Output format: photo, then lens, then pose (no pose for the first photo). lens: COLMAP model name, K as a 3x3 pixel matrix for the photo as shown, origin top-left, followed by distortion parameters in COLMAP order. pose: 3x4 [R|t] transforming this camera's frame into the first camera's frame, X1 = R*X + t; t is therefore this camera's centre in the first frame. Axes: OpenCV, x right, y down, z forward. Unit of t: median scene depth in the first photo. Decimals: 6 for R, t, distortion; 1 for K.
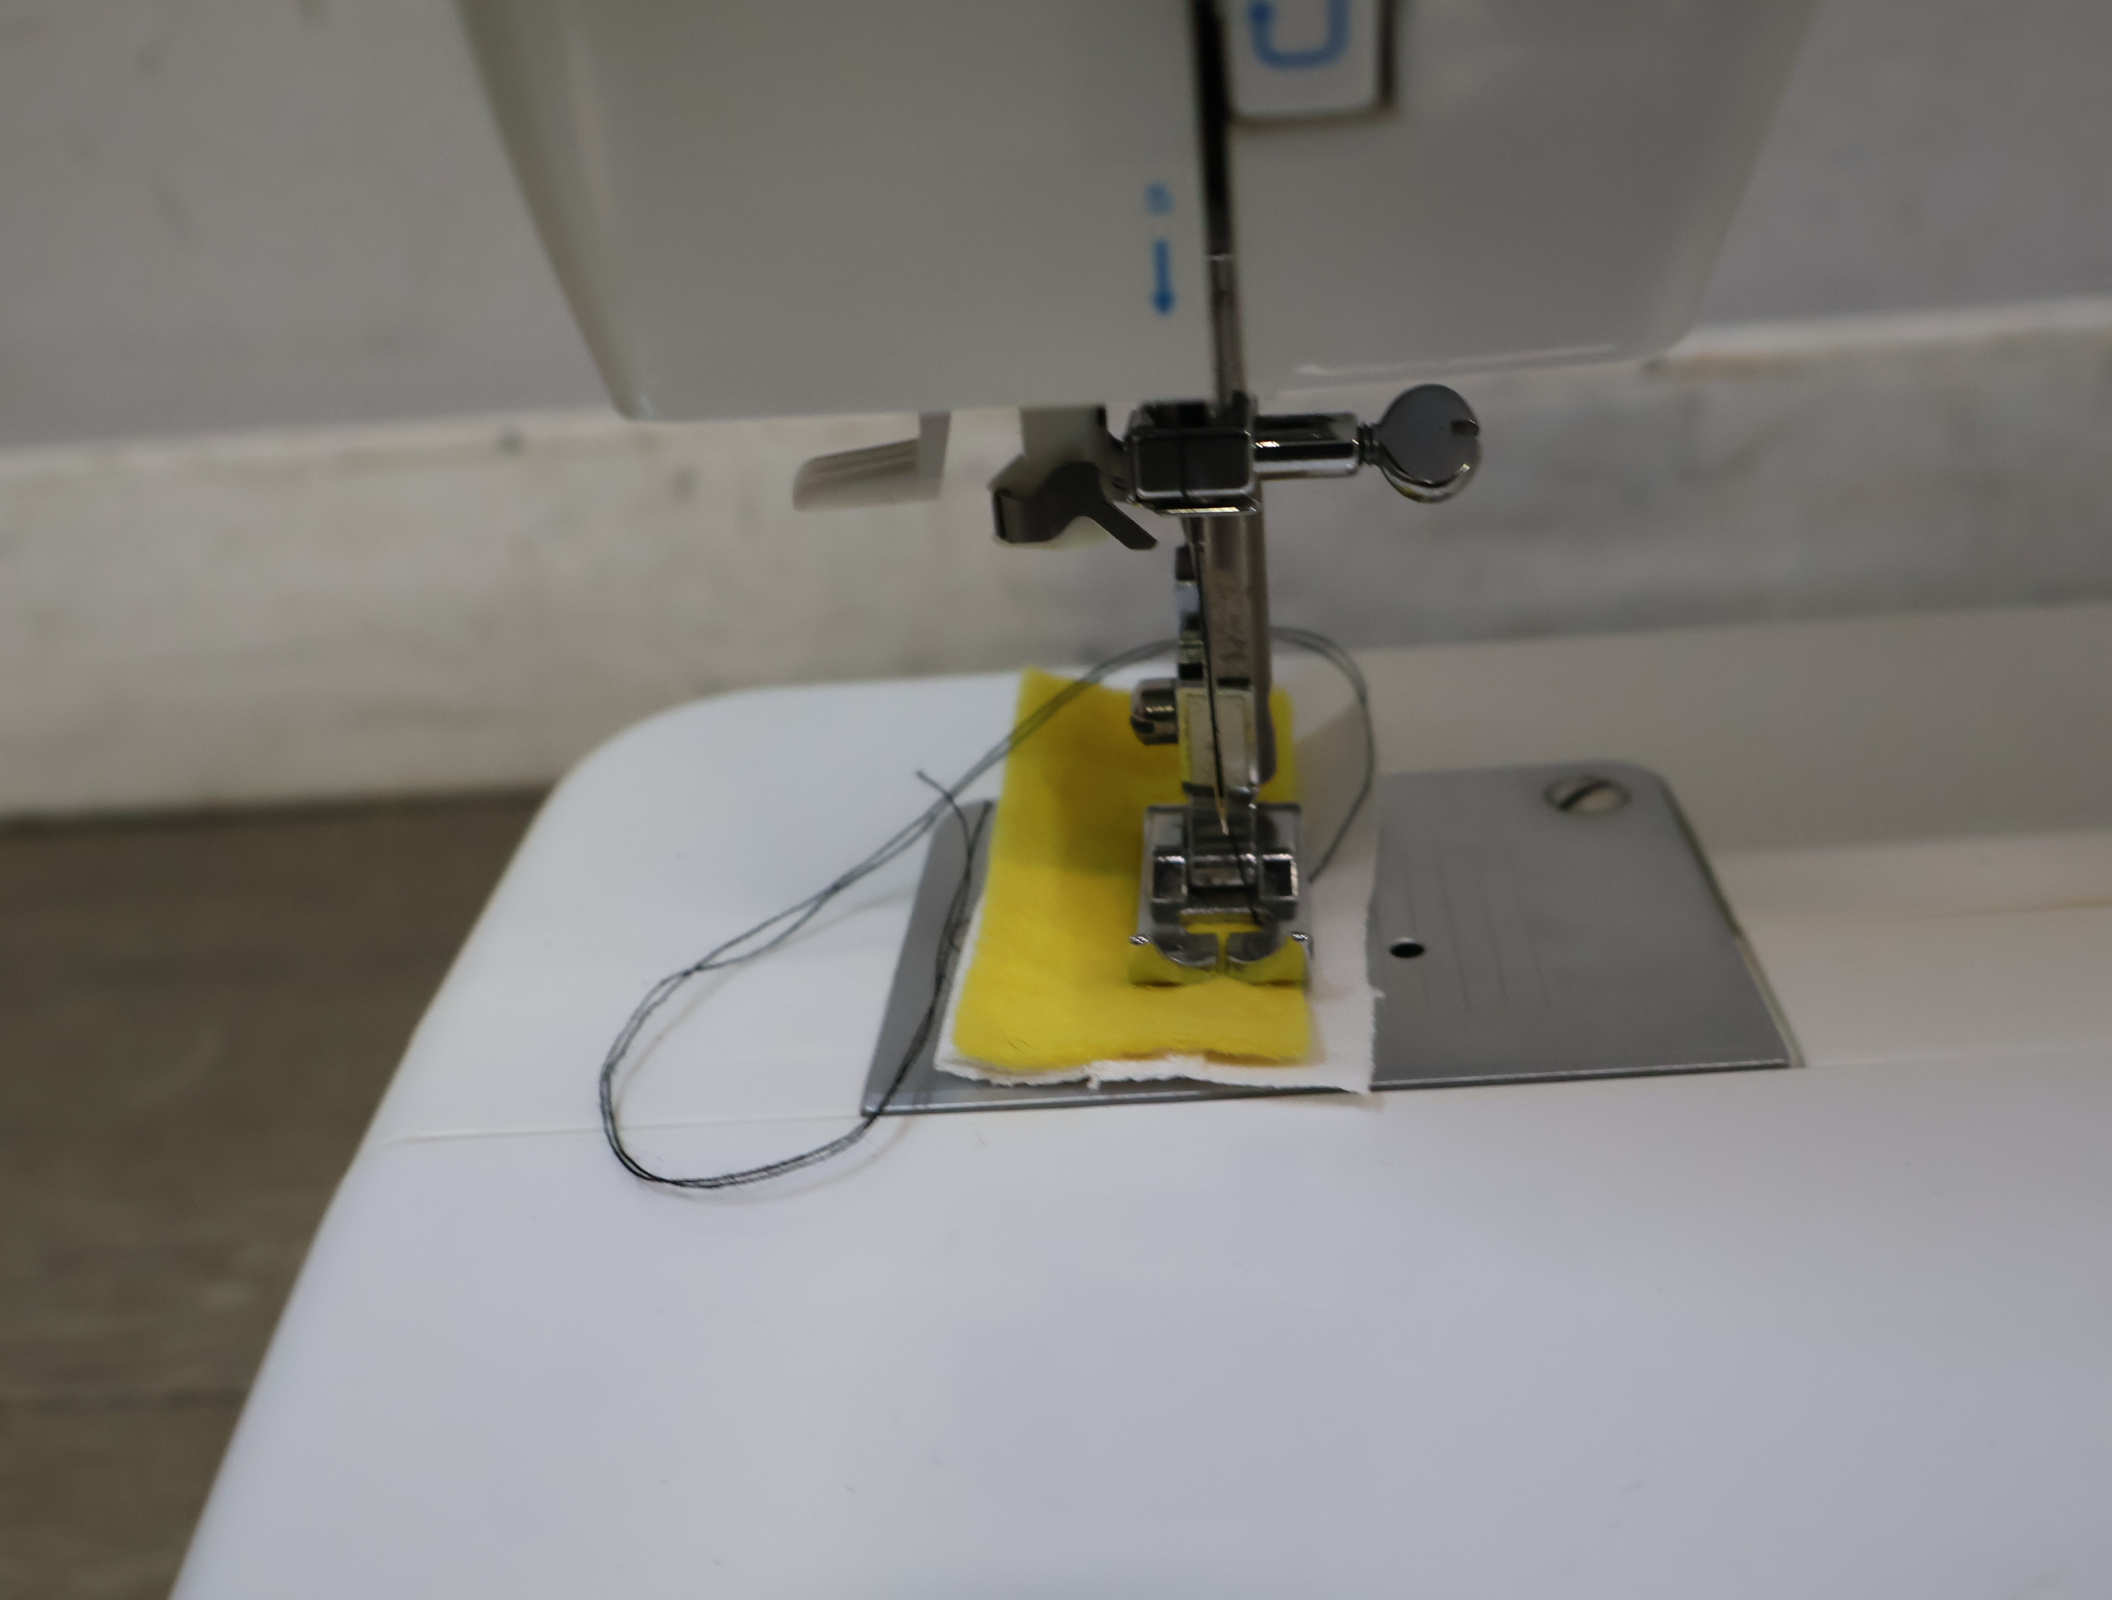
lens RADIAL K [[2398.2, 0, 1067.1], [0, 2398.2, 779.8], [0, 0, 1]] dist [0.010227, -0.020797]
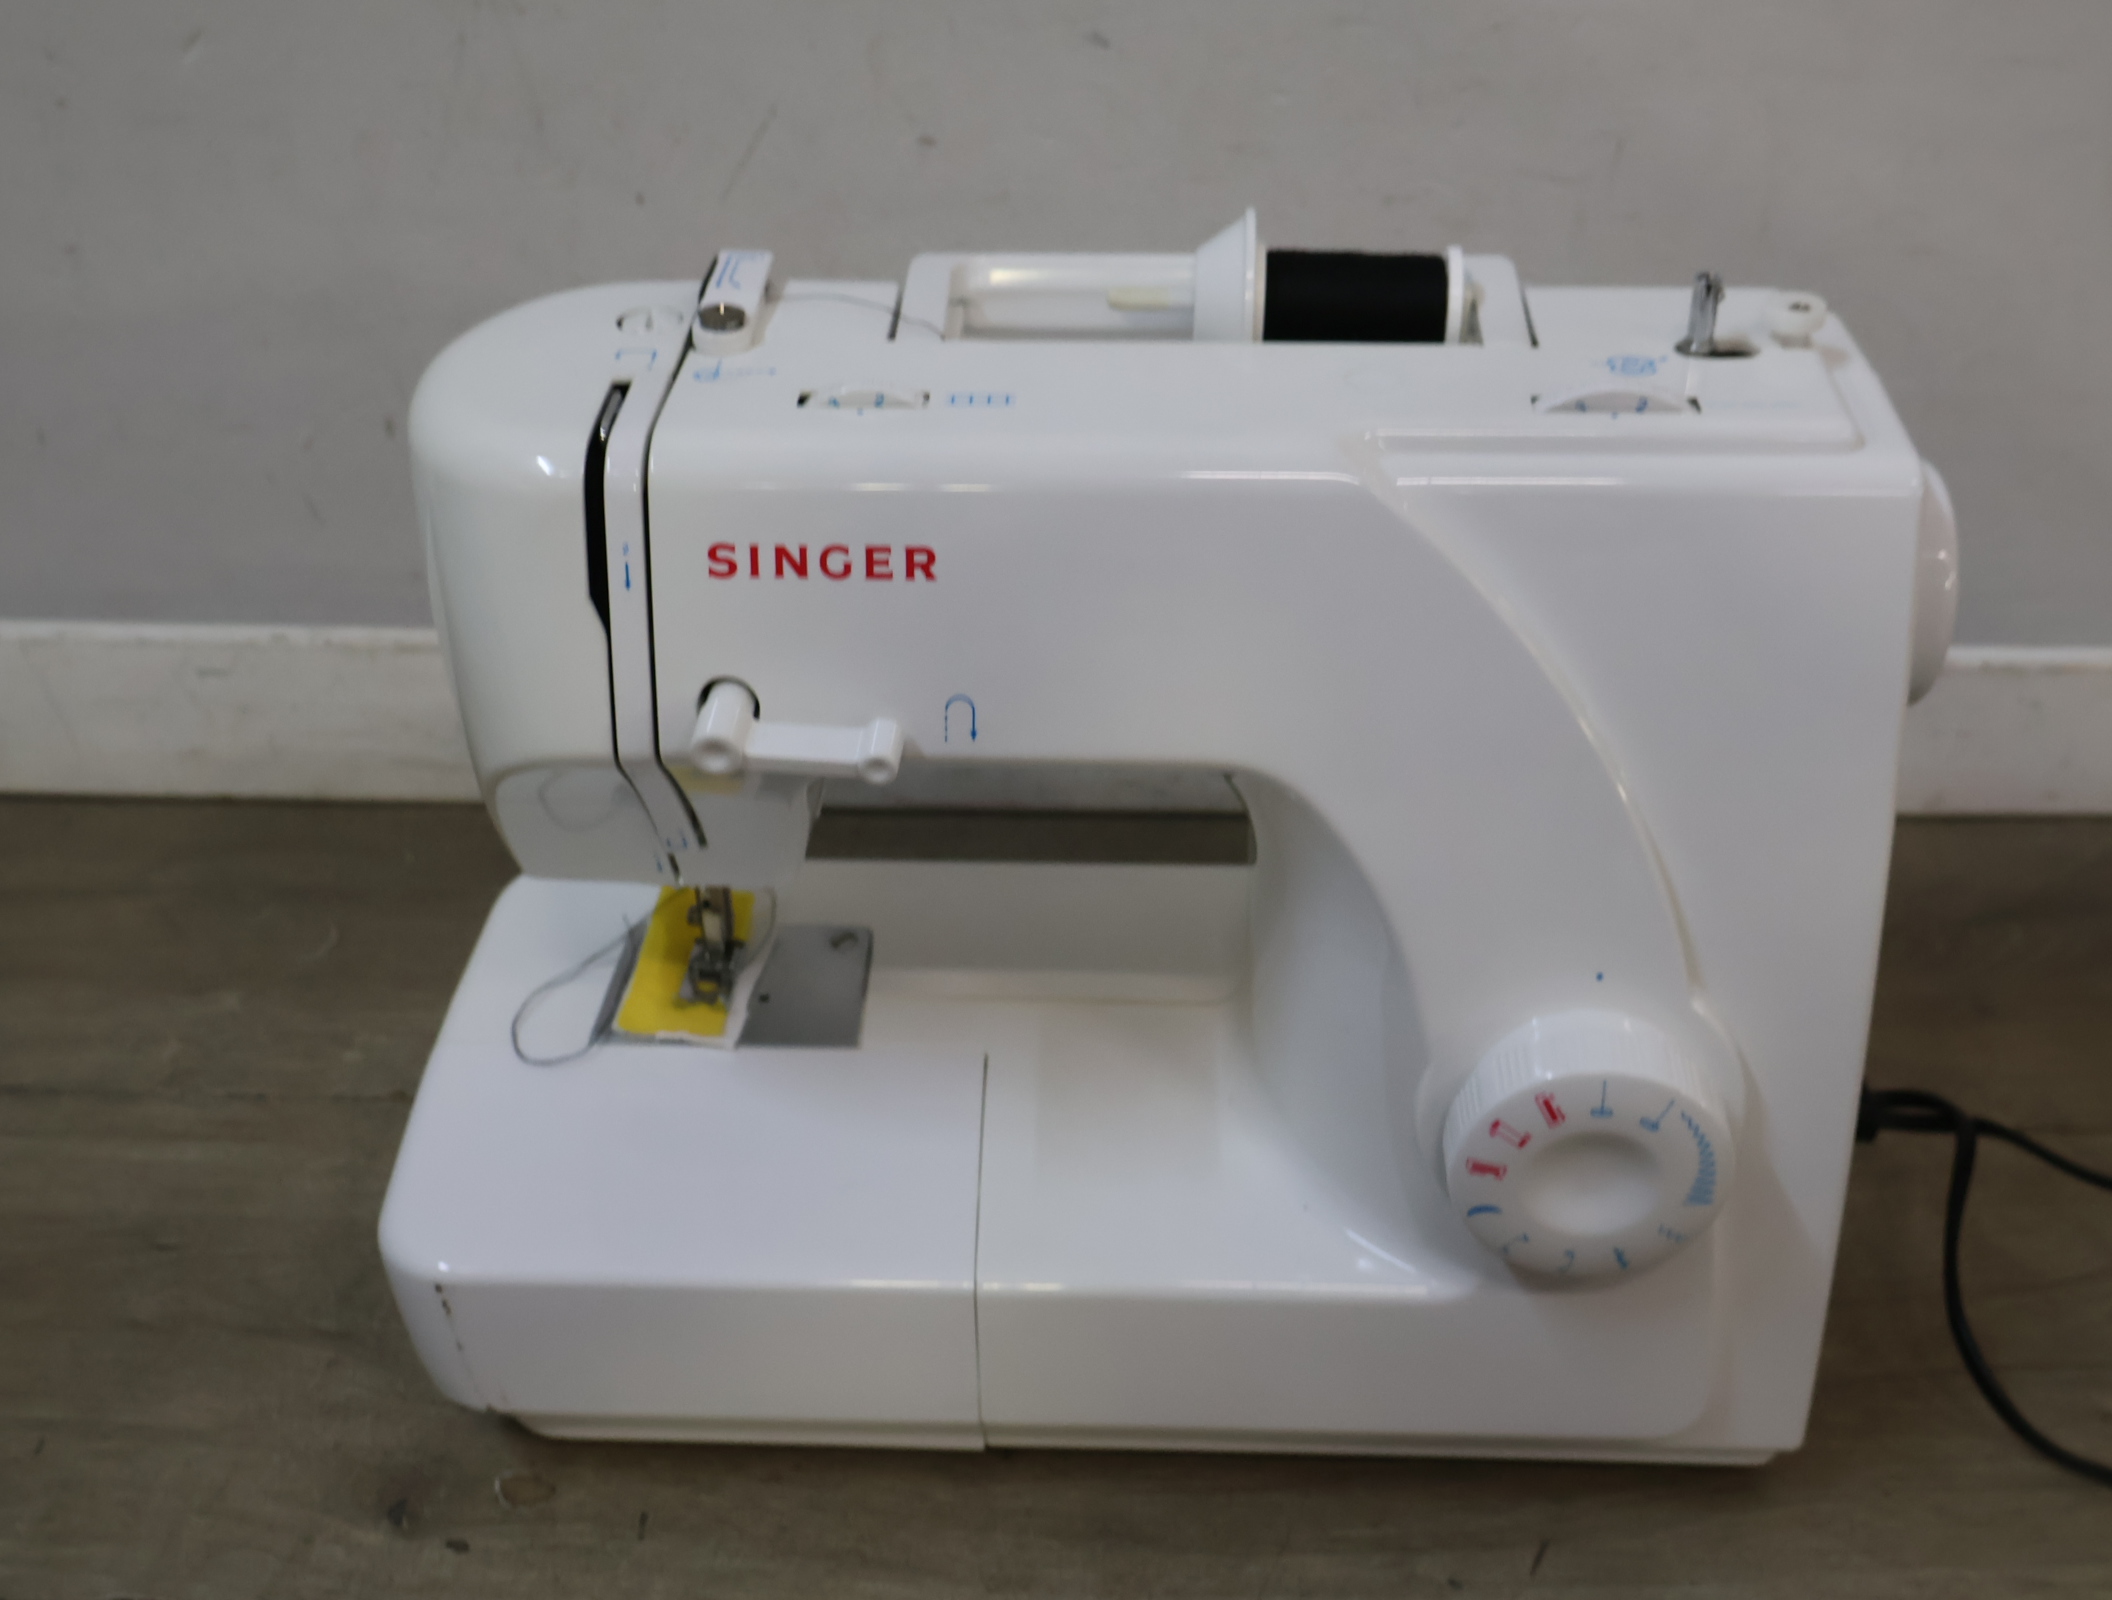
lens RADIAL K [[2398.2, 0, 1067.1], [0, 2398.2, 779.8], [0, 0, 1]] dist [0.010227, -0.020797]
pose [[0.997093, 0.064808, 0.040063, 0.389522], [-0.069369, 0.989658, 0.125558, -0.637476], [-0.031512, -0.127972, 0.991277, -2.130167]]
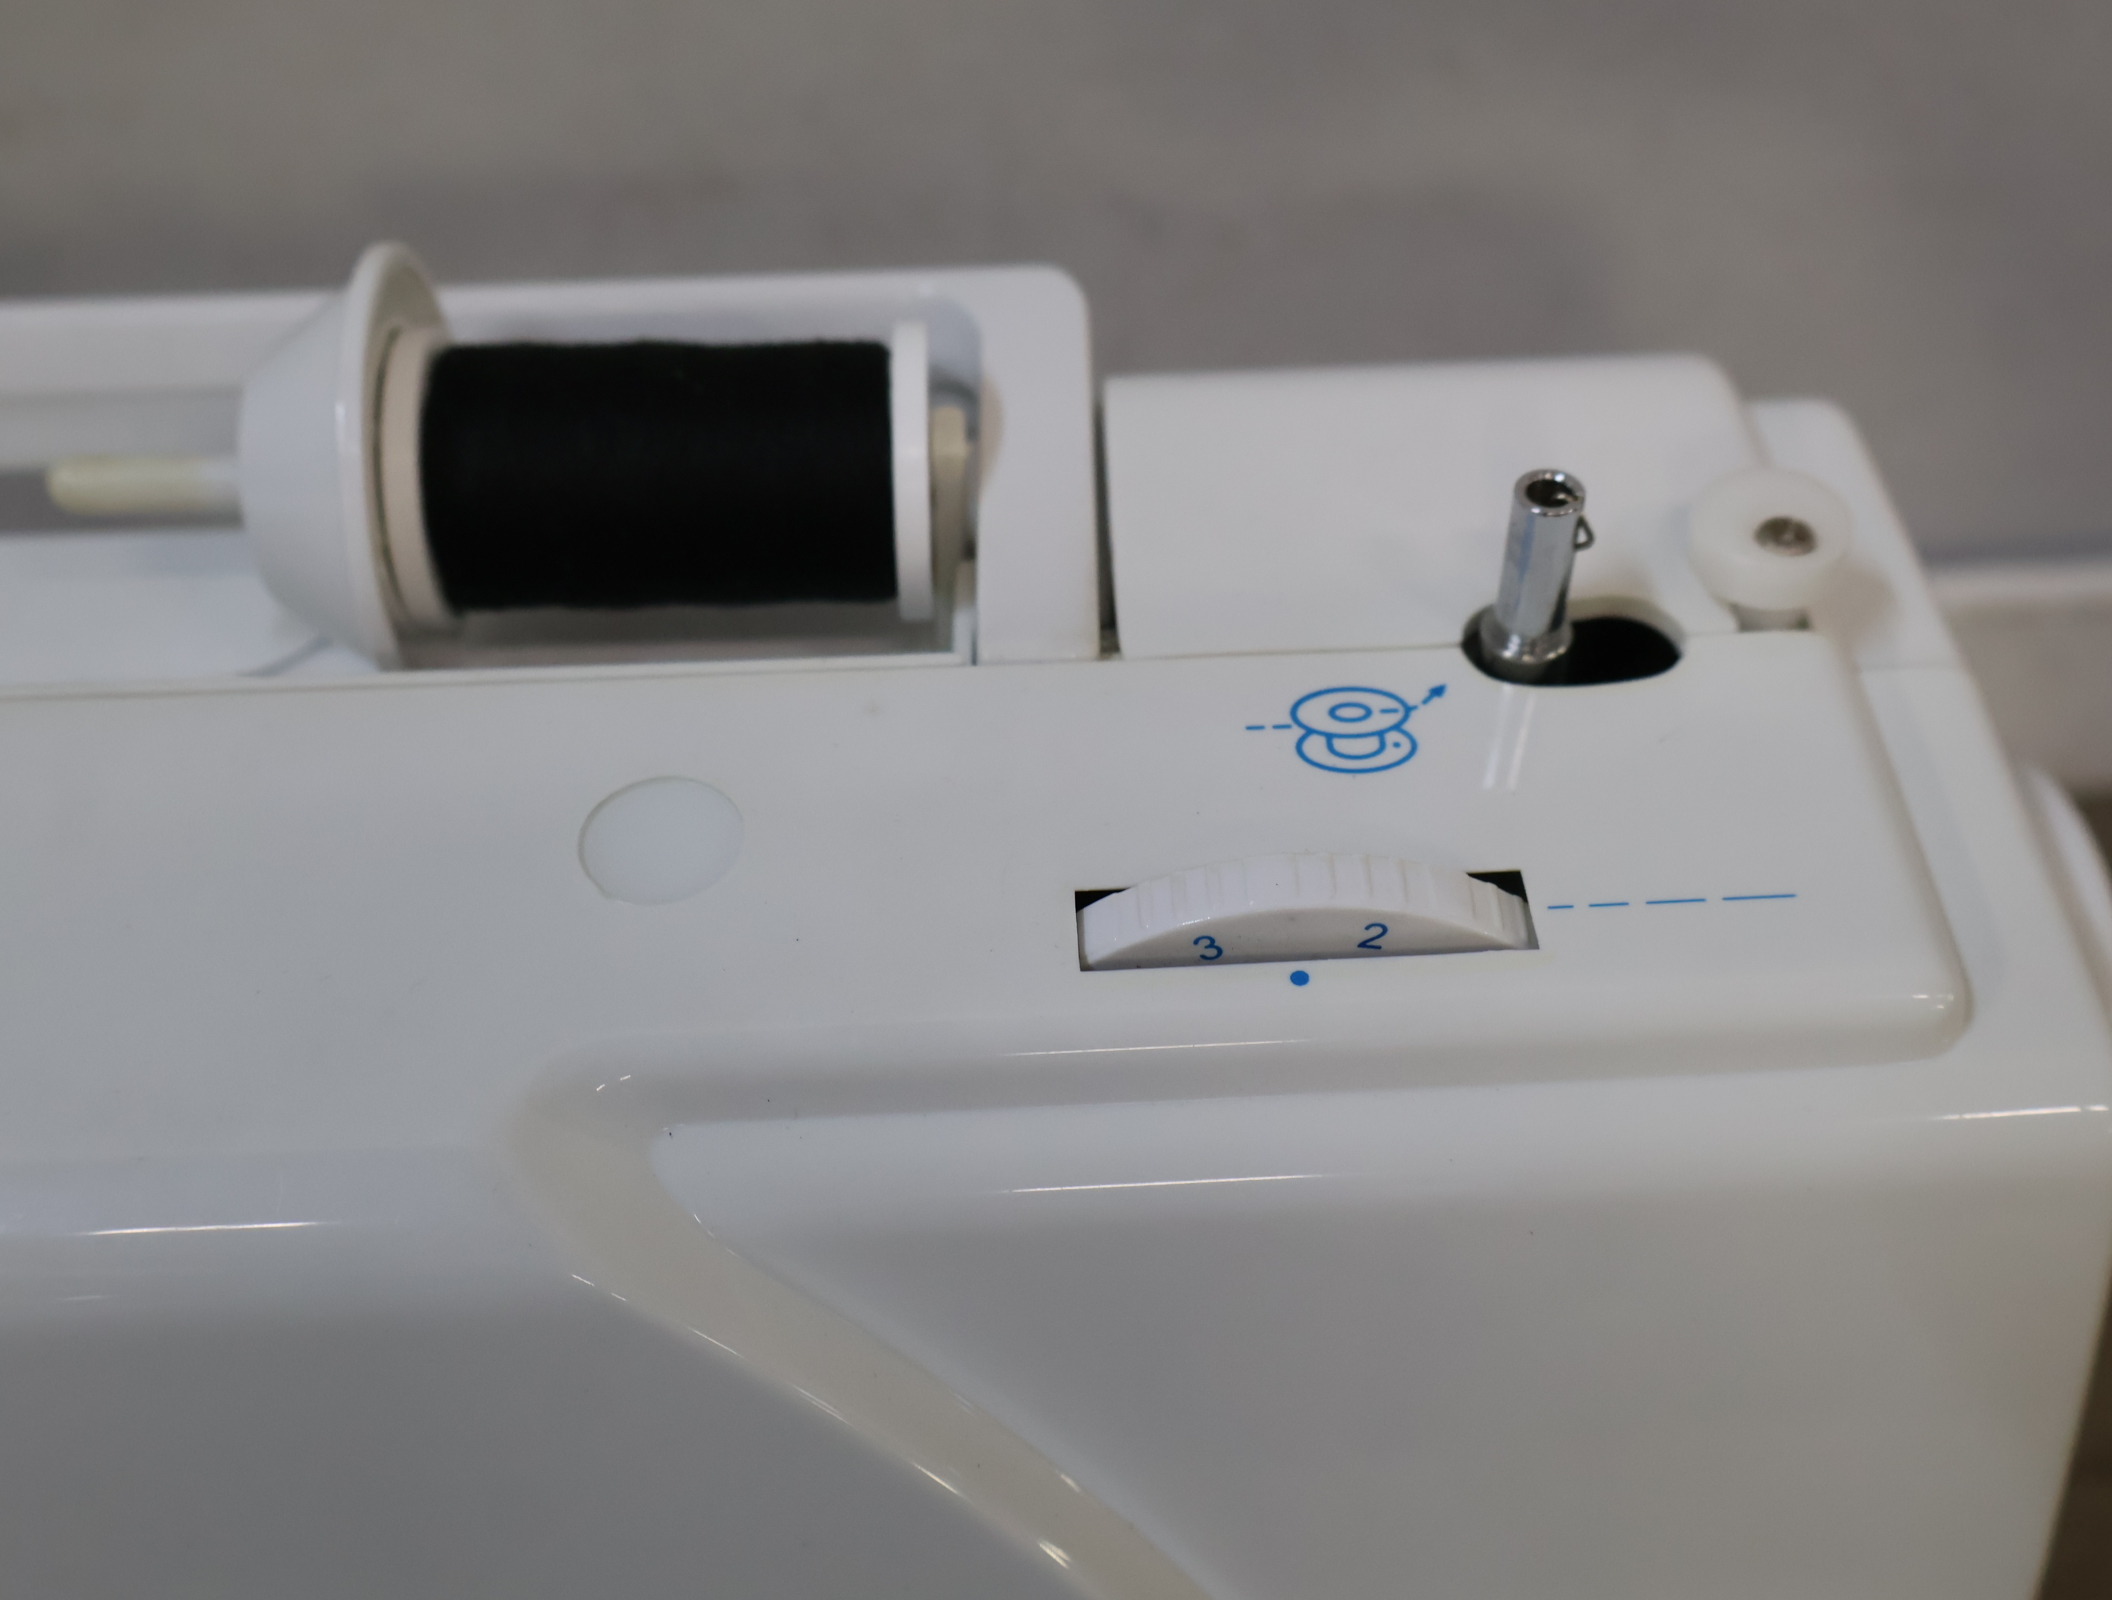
lens RADIAL K [[2399.0, 0, 1056.0], [0, 2399.0, 800.0], [0, 0, 1]] dist [-0.000590, 0.024981]
pose [[0.991484, -0.010276, 0.129822, 0.822540], [-0.034444, 0.940691, 0.337513, -1.089710], [-0.125590, -0.339110, 0.932326, -0.440477]]
